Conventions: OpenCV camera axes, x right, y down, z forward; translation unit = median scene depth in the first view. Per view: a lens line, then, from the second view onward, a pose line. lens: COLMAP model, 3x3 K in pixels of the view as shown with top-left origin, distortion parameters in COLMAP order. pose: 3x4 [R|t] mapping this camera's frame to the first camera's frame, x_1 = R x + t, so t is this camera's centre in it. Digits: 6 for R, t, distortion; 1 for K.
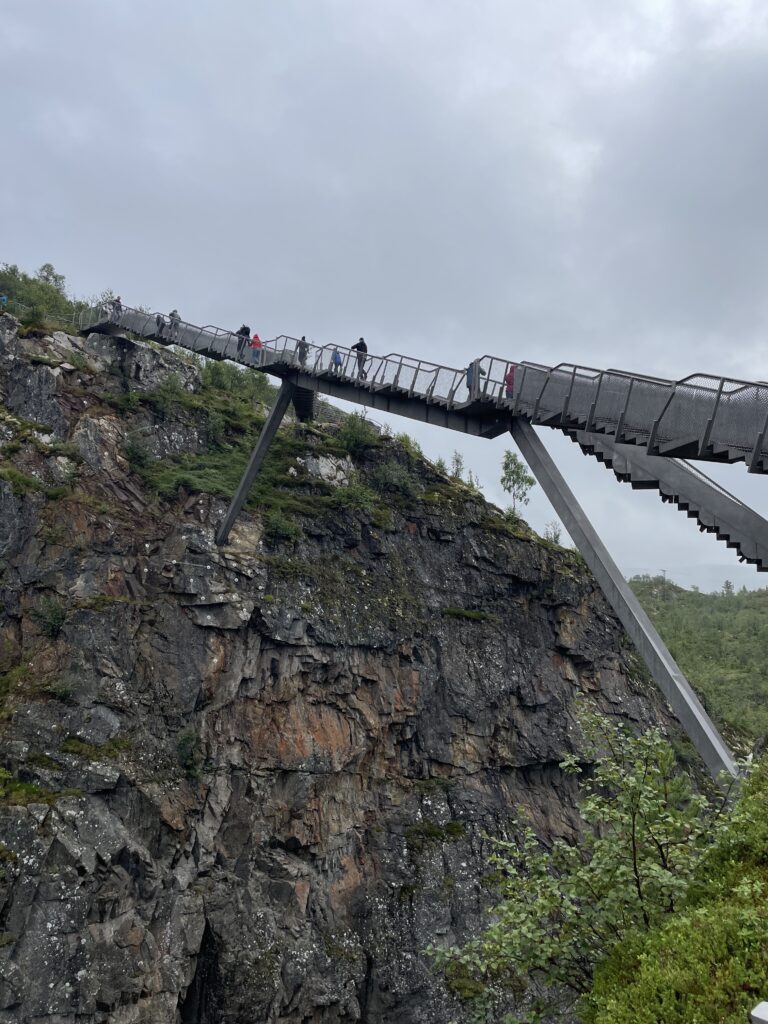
lens RADIAL K [[769.4, 0, 387.1], [0, 769.4, 499.5], [0, 0, 1]] dist [0.105864, -0.130778]
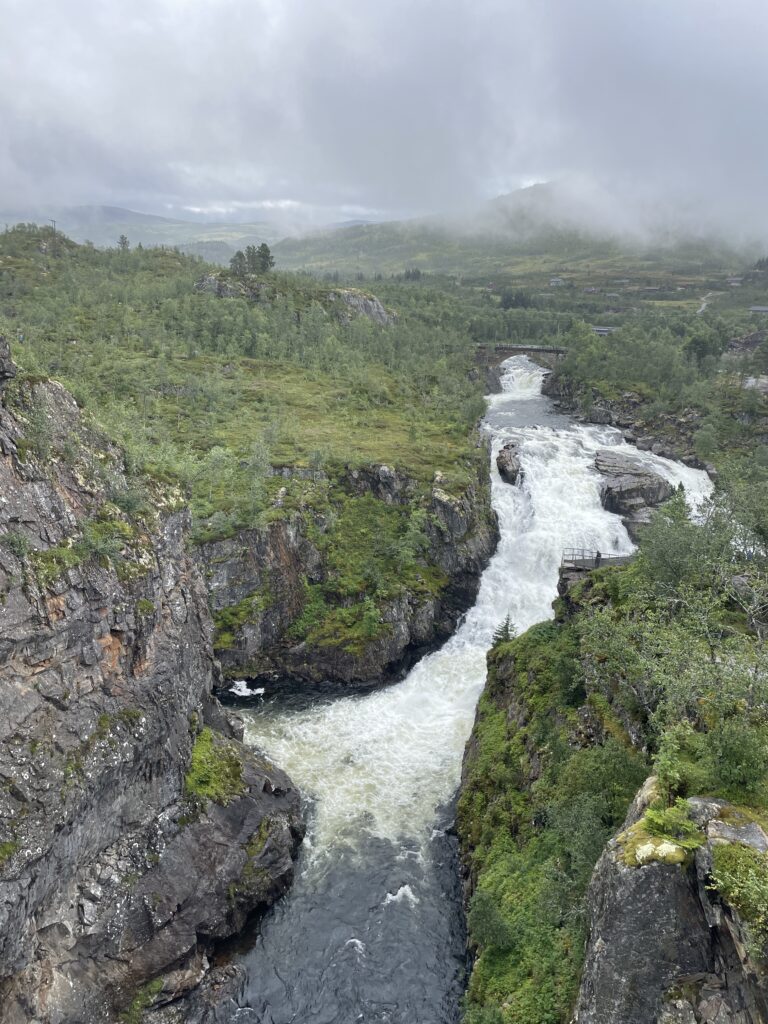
lens RADIAL K [[769.3, 0, 381.6], [0, 769.3, 499.7], [0, 0, 1]] dist [0.102453, -0.128719]
pose [[0.751732, -0.164600, 0.638597, 0.039794], [-0.126536, 0.914356, 0.384631, -0.009780], [-0.647216, -0.369945, 0.666523, 0.121423]]
